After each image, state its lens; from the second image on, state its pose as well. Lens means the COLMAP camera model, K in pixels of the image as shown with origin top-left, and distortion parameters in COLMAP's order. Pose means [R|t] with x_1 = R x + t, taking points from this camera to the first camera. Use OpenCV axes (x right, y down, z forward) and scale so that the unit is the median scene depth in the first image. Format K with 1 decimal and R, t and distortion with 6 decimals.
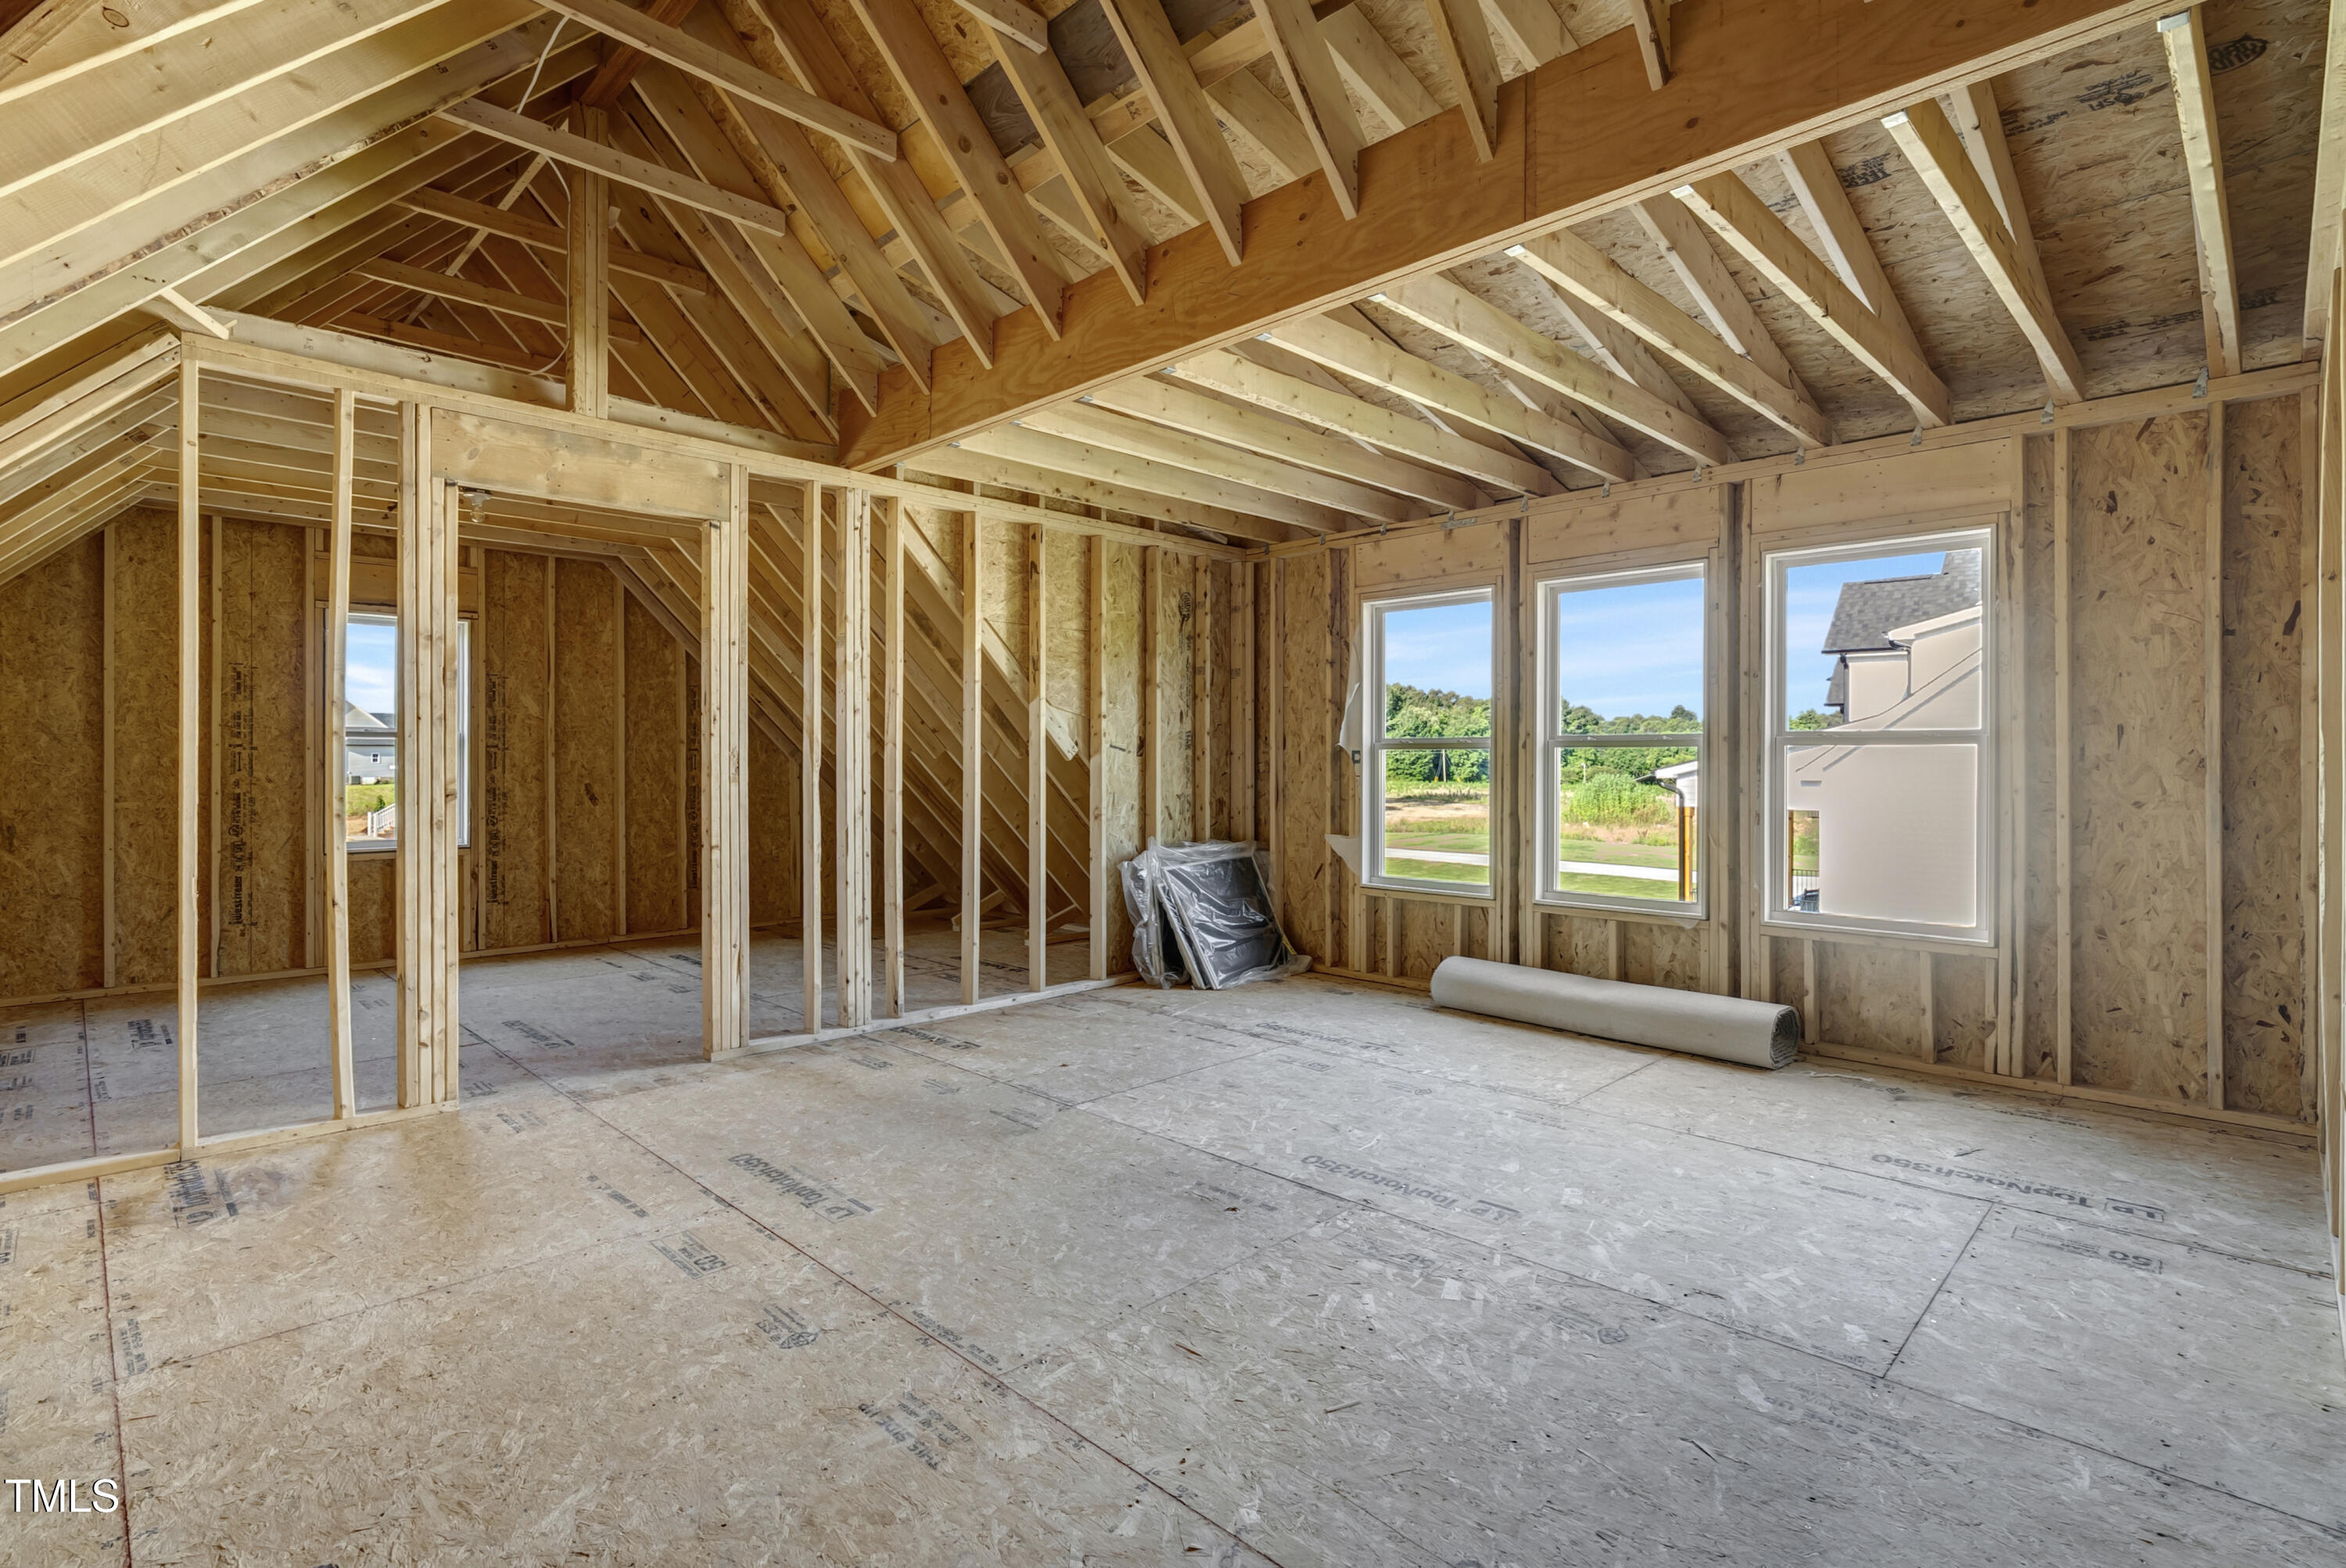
lens RADIAL K [[1092.7, 0, 1173.0], [0, 1092.7, 784.0], [0, 0, 1]] dist [-0.003876, 0.006401]
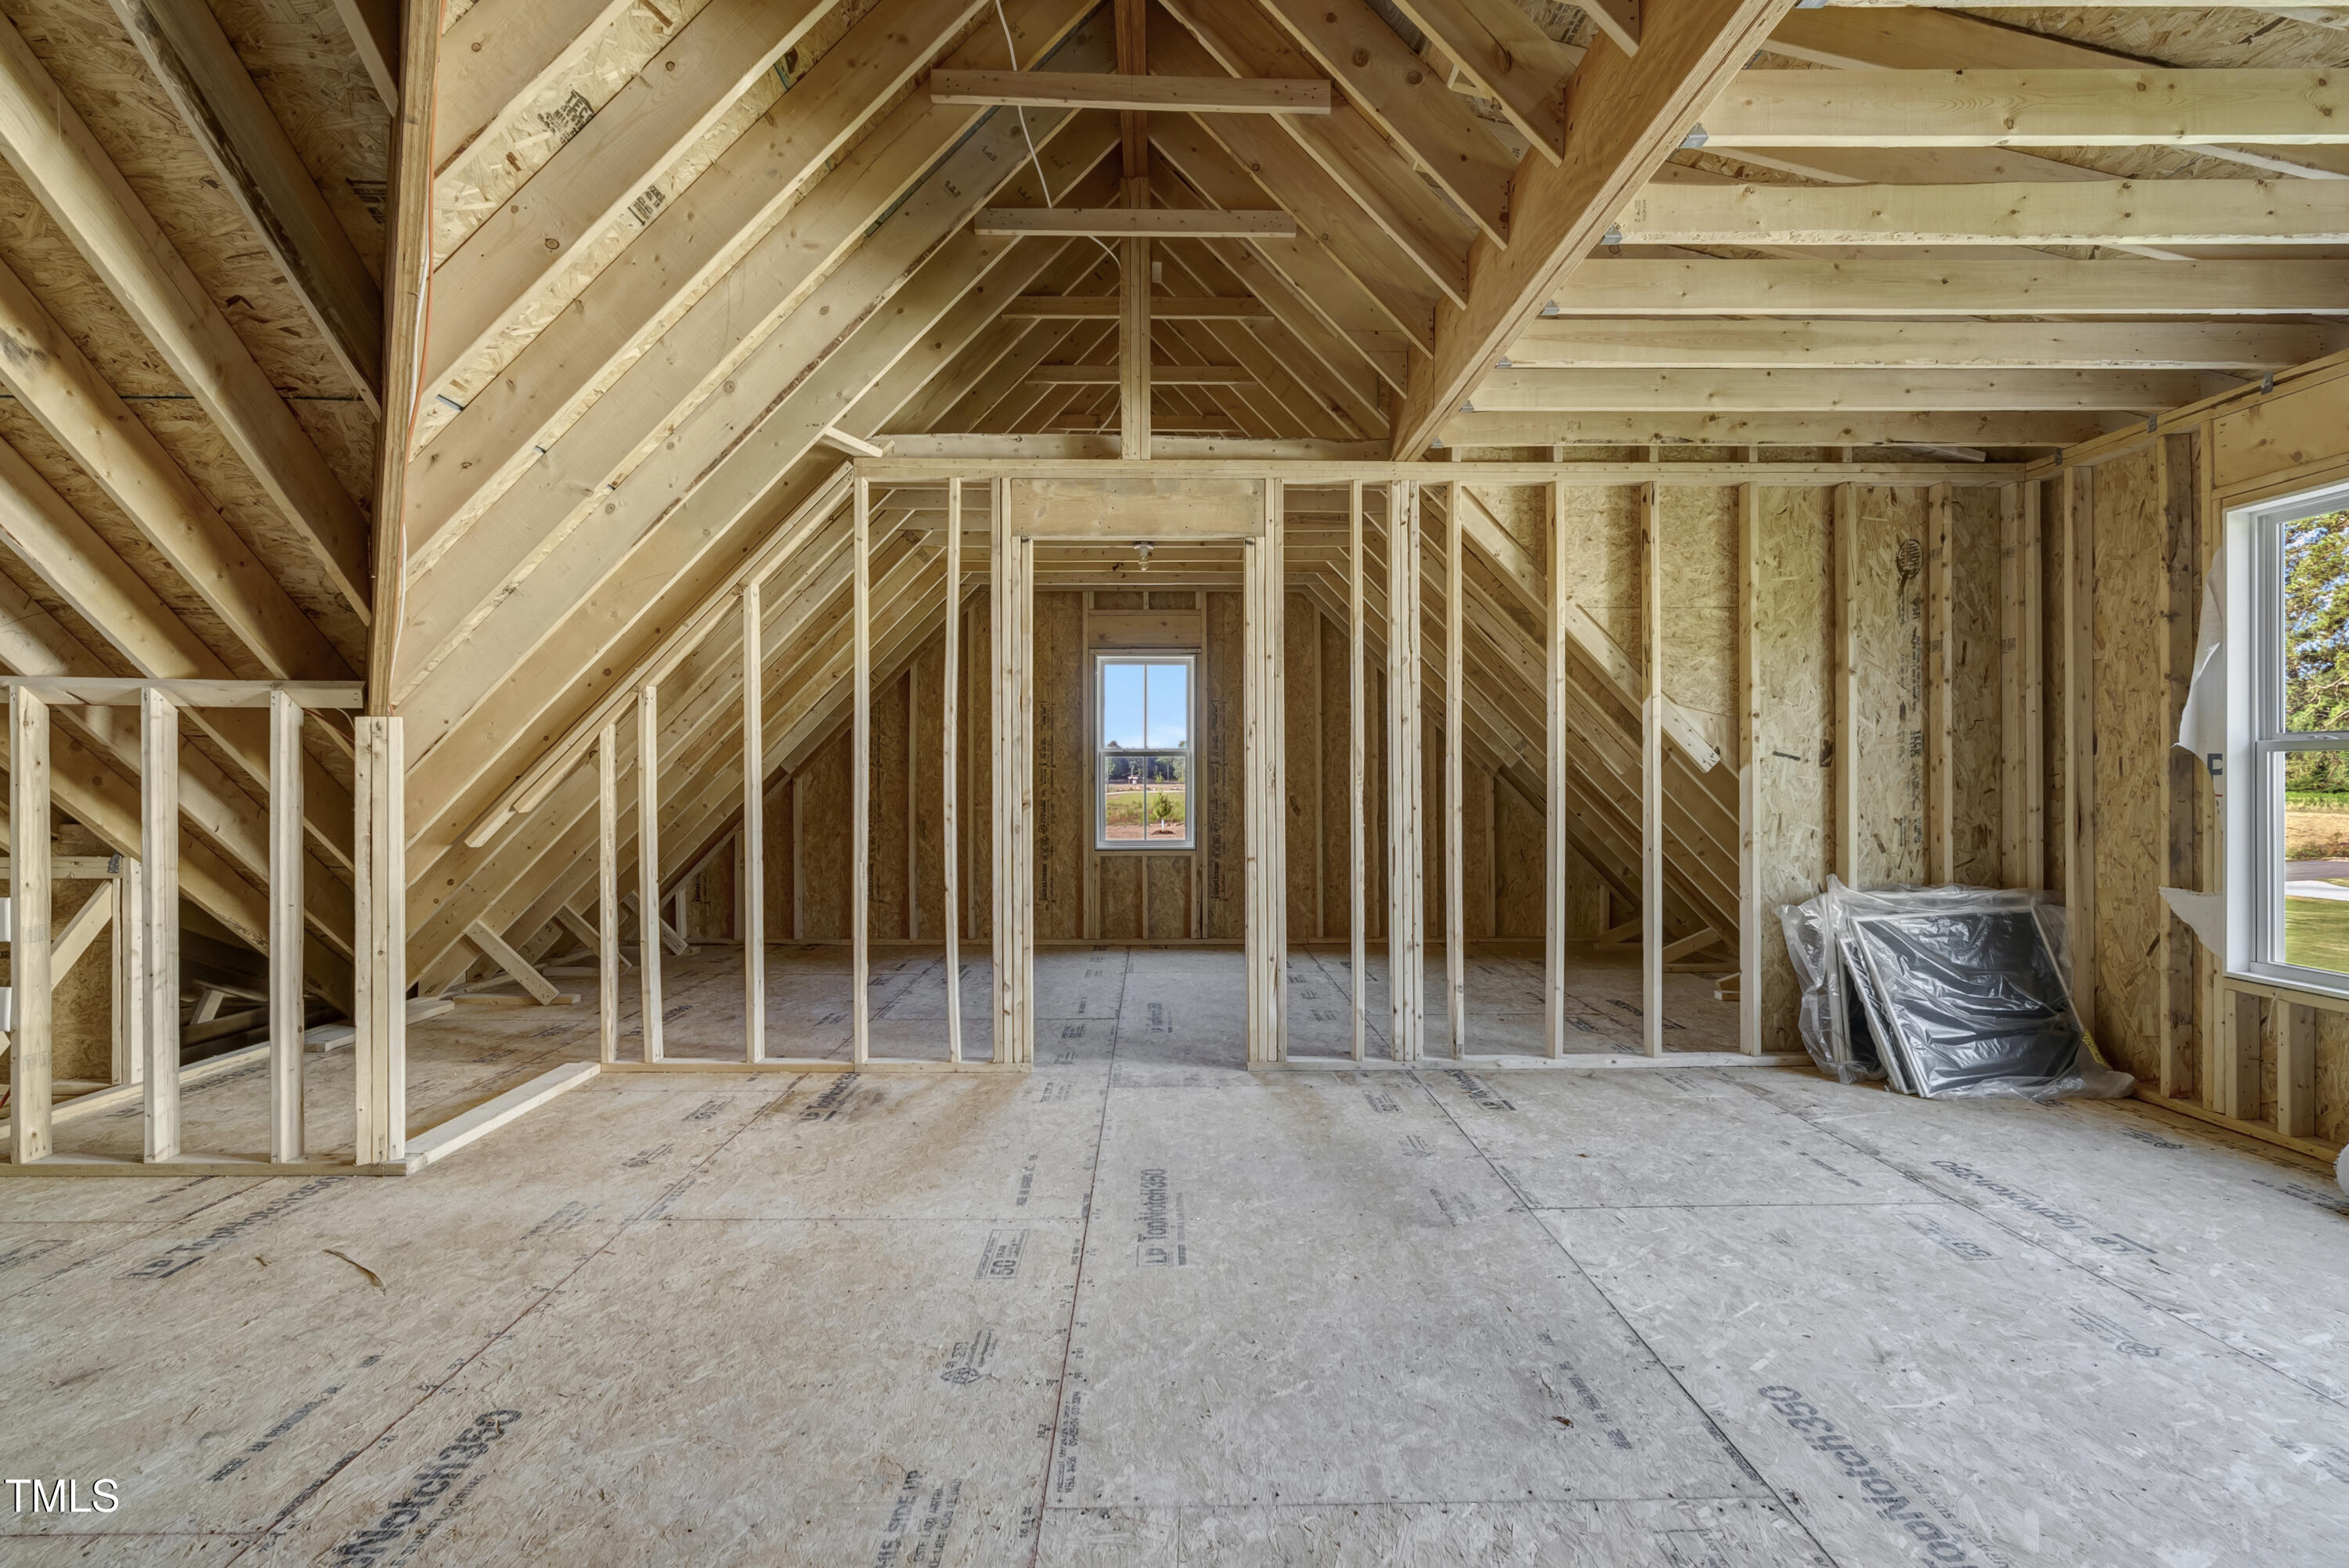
lens RADIAL K [[1094.0, 0, 1174.5], [0, 1094.0, 784.0], [0, 0, 1]] dist [-0.003876, 0.006401]
pose [[0.732389, 0.002155, -0.680883, 0.163043], [-0.011448, 0.999893, -0.009149, -0.001266], [0.680790, 0.014495, 0.732335, 0.154261]]
